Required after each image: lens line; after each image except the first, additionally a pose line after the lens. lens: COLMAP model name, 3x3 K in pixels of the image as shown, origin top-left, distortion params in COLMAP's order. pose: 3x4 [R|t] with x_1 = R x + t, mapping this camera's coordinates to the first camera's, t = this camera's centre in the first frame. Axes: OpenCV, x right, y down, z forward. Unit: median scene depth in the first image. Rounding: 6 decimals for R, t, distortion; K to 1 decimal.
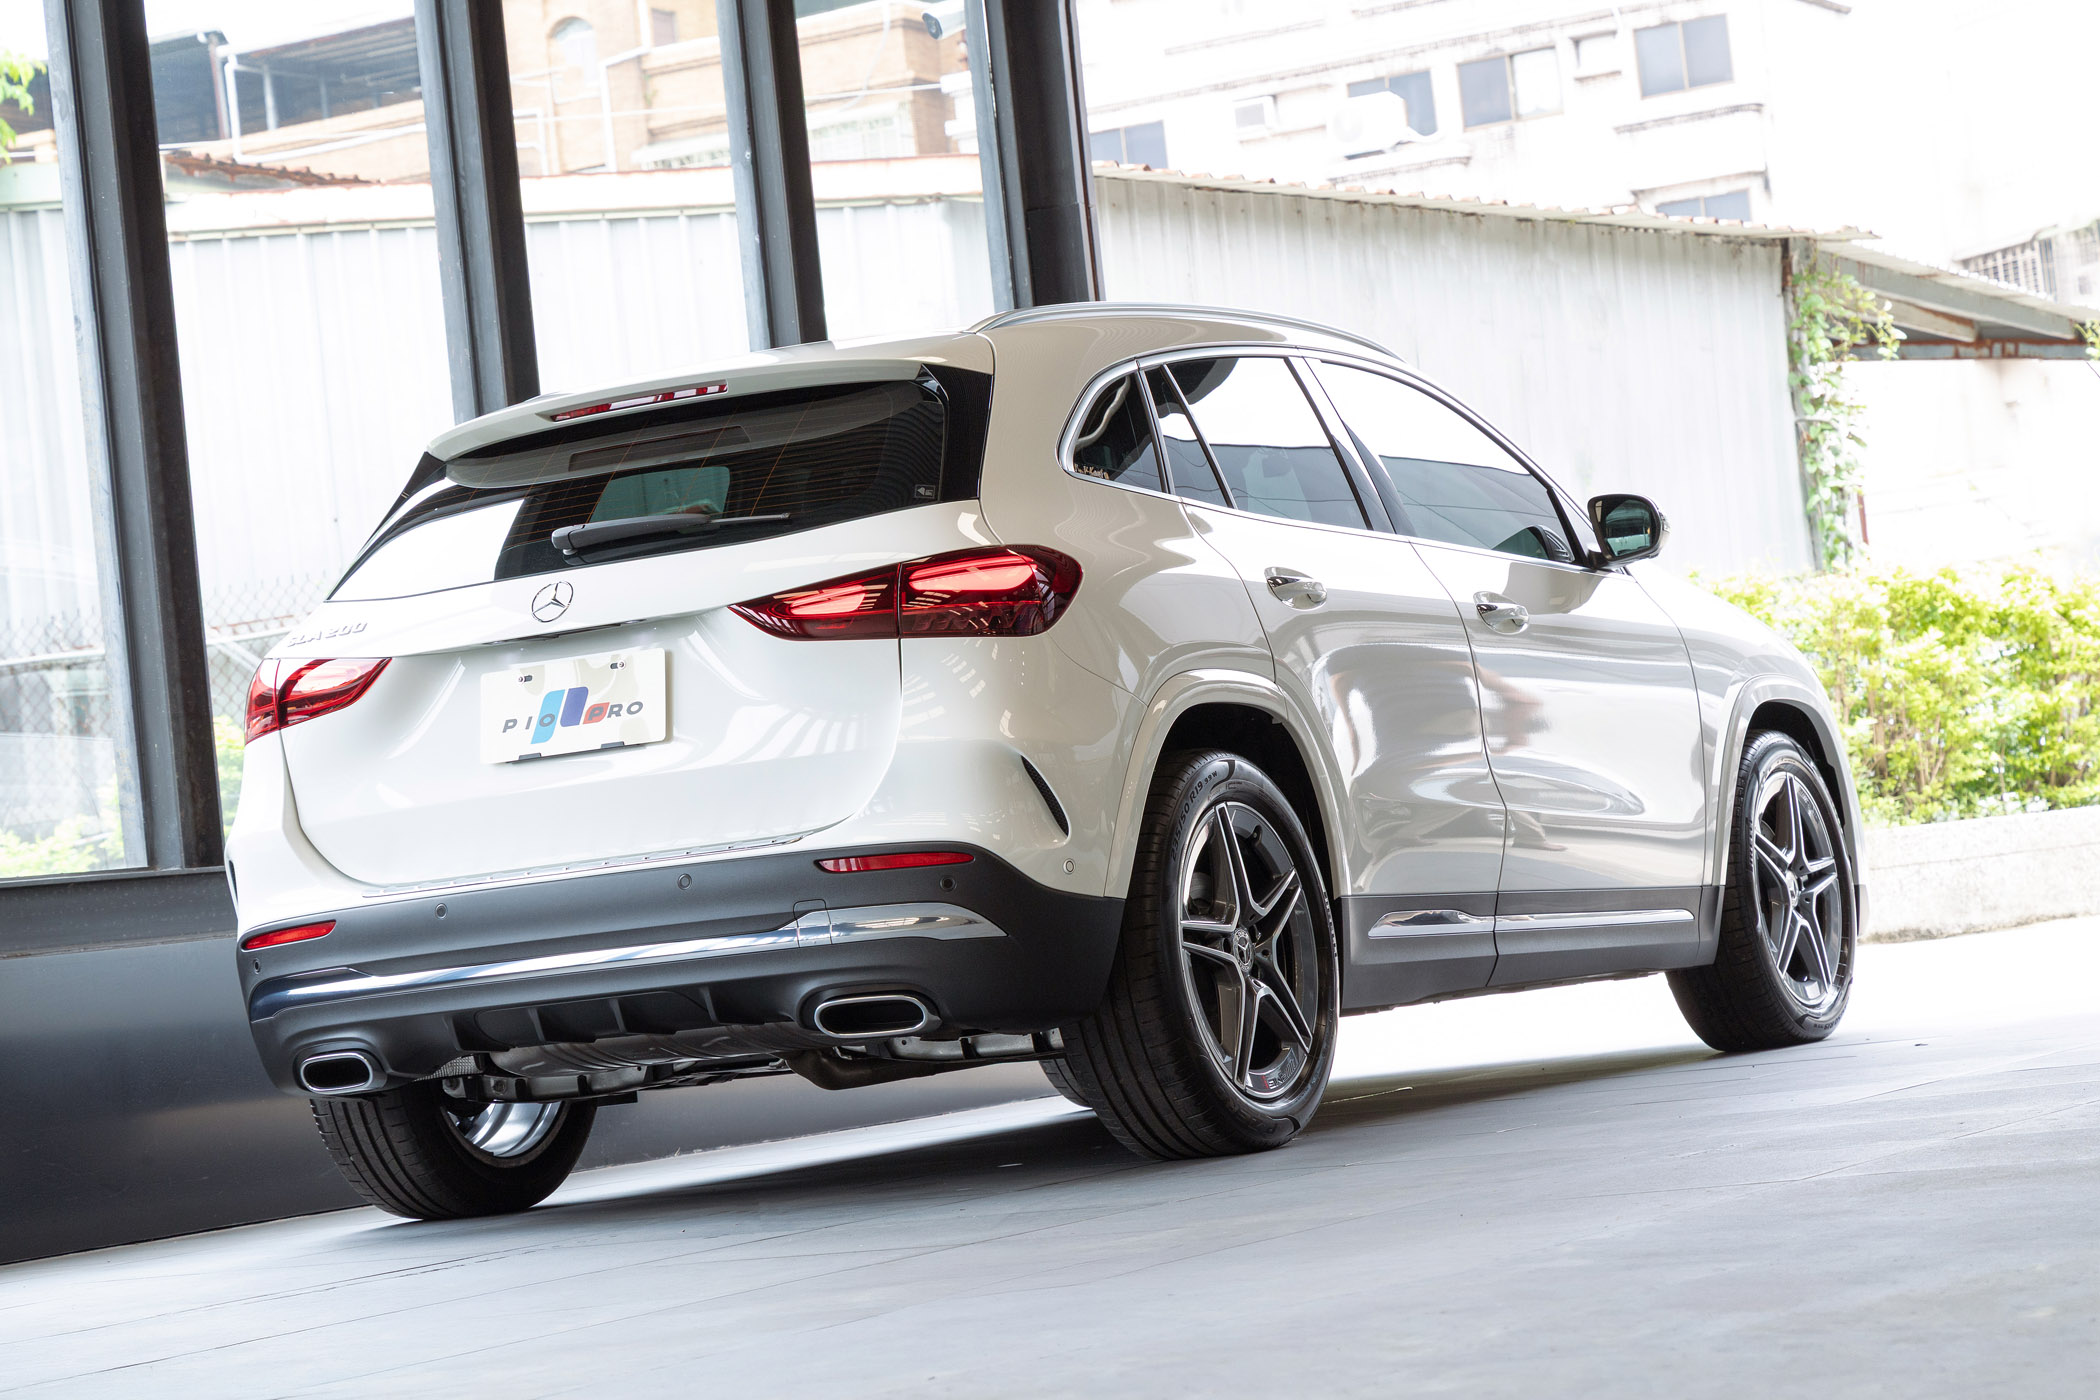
lens RADIAL K [[5044.2, 0, 1050.0], [0, 5044.2, 700.8], [0, 0, 1]] dist [-0.044970, 0.000000]
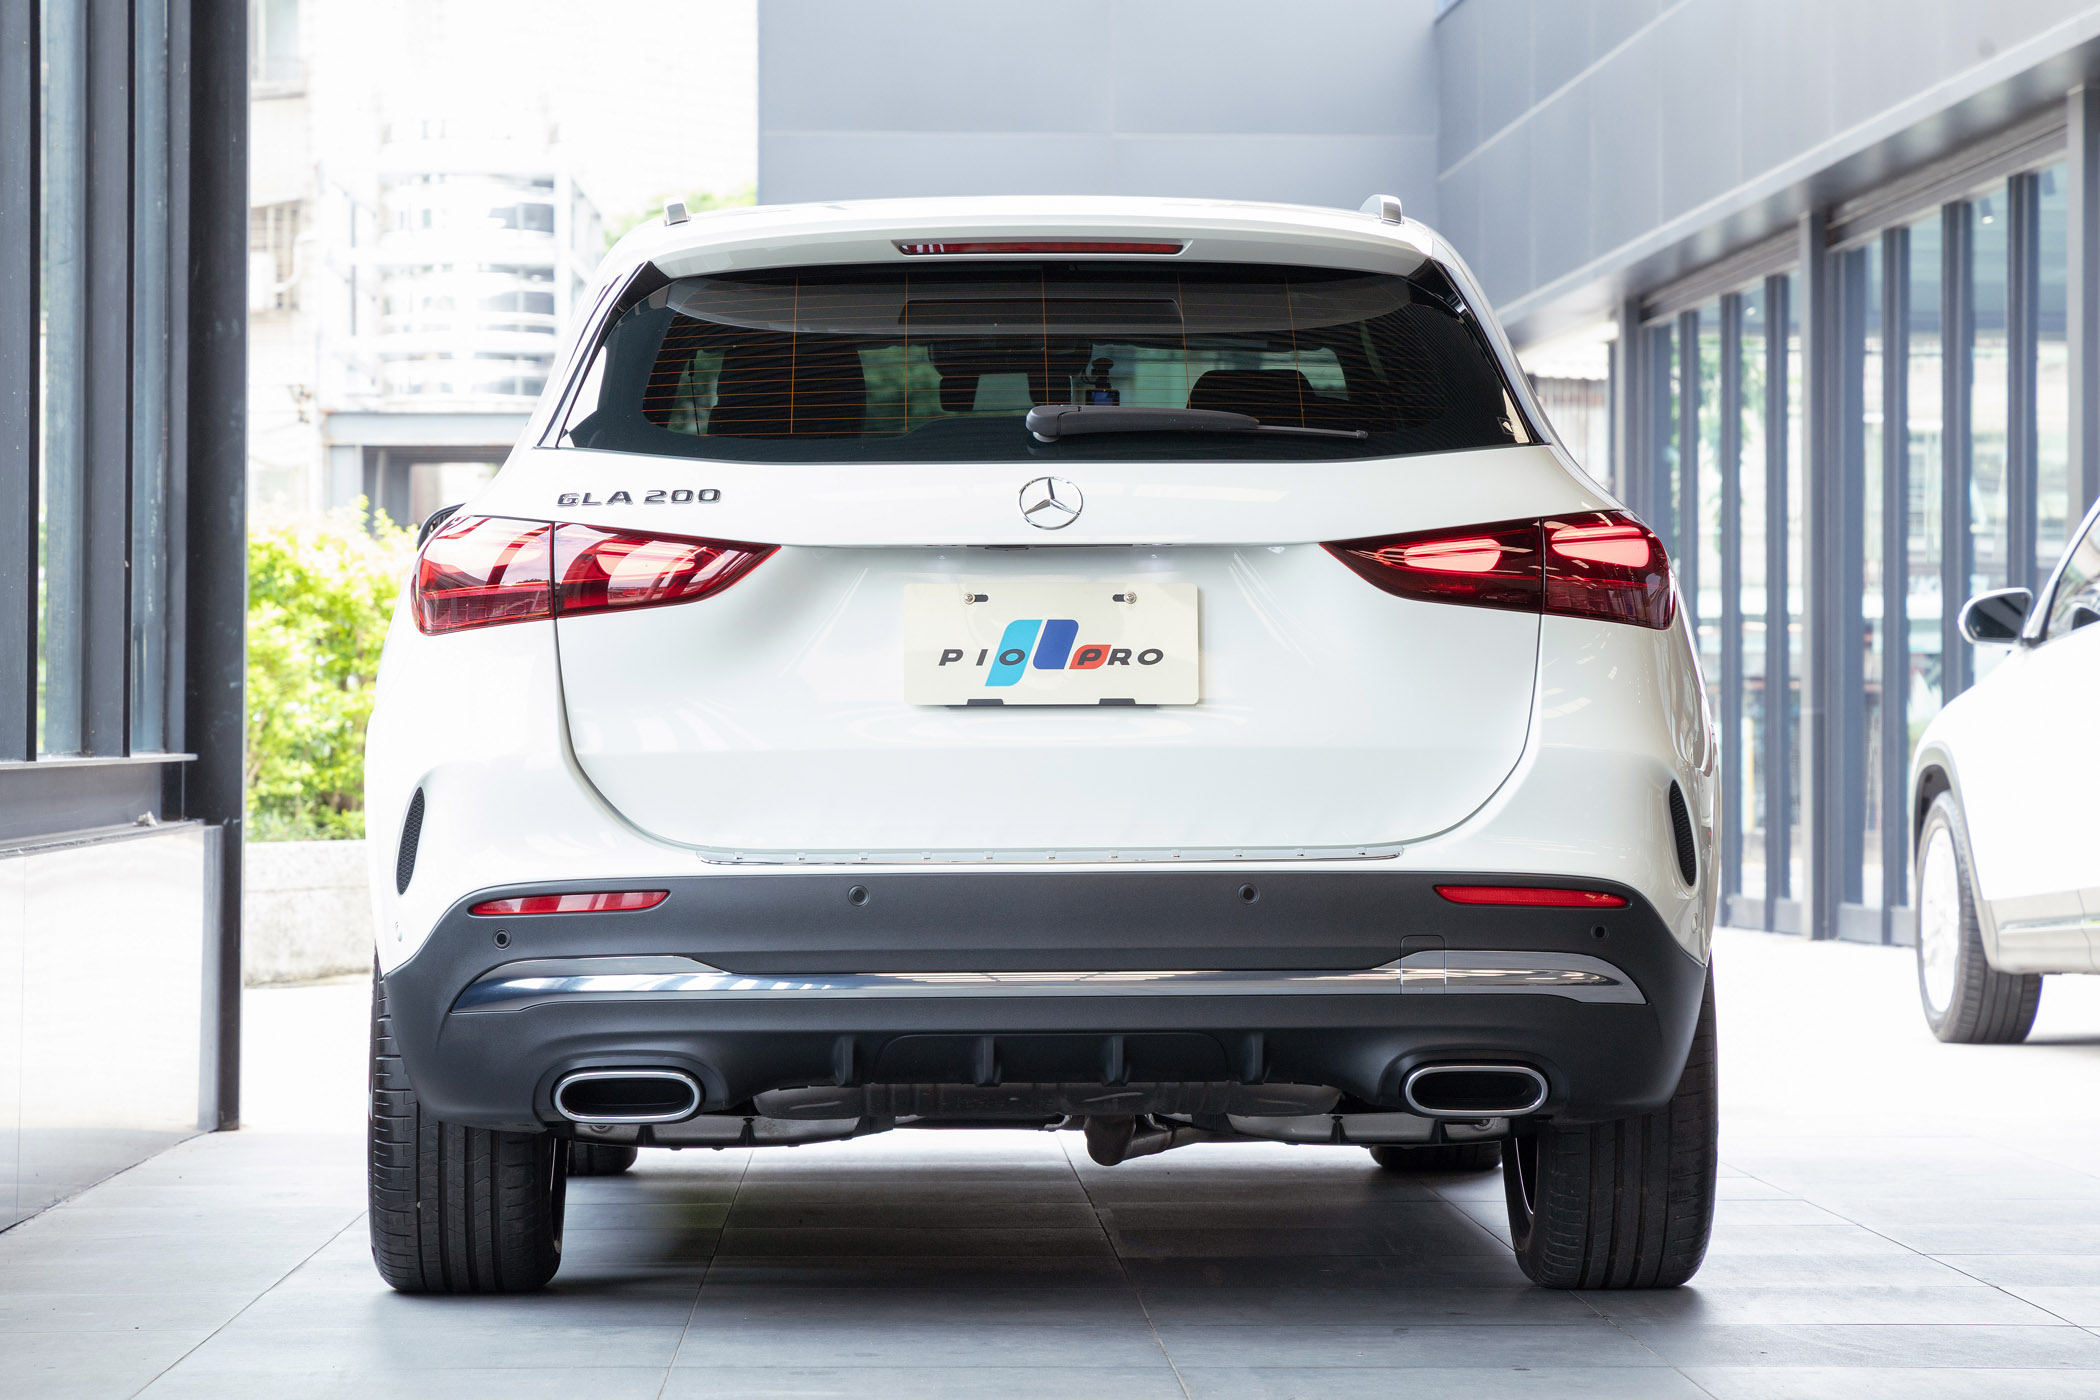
lens RADIAL K [[6174.8, 0, 1049.8], [0, 6174.8, 699.8], [0, 0, 1]] dist [0.193686, 0.000000]
pose [[0.863463, 0.112501, 0.491706, -0.549170], [-0.114611, 0.993071, -0.025949, 0.033554], [-0.491218, -0.033949, 0.870375, 0.191831]]
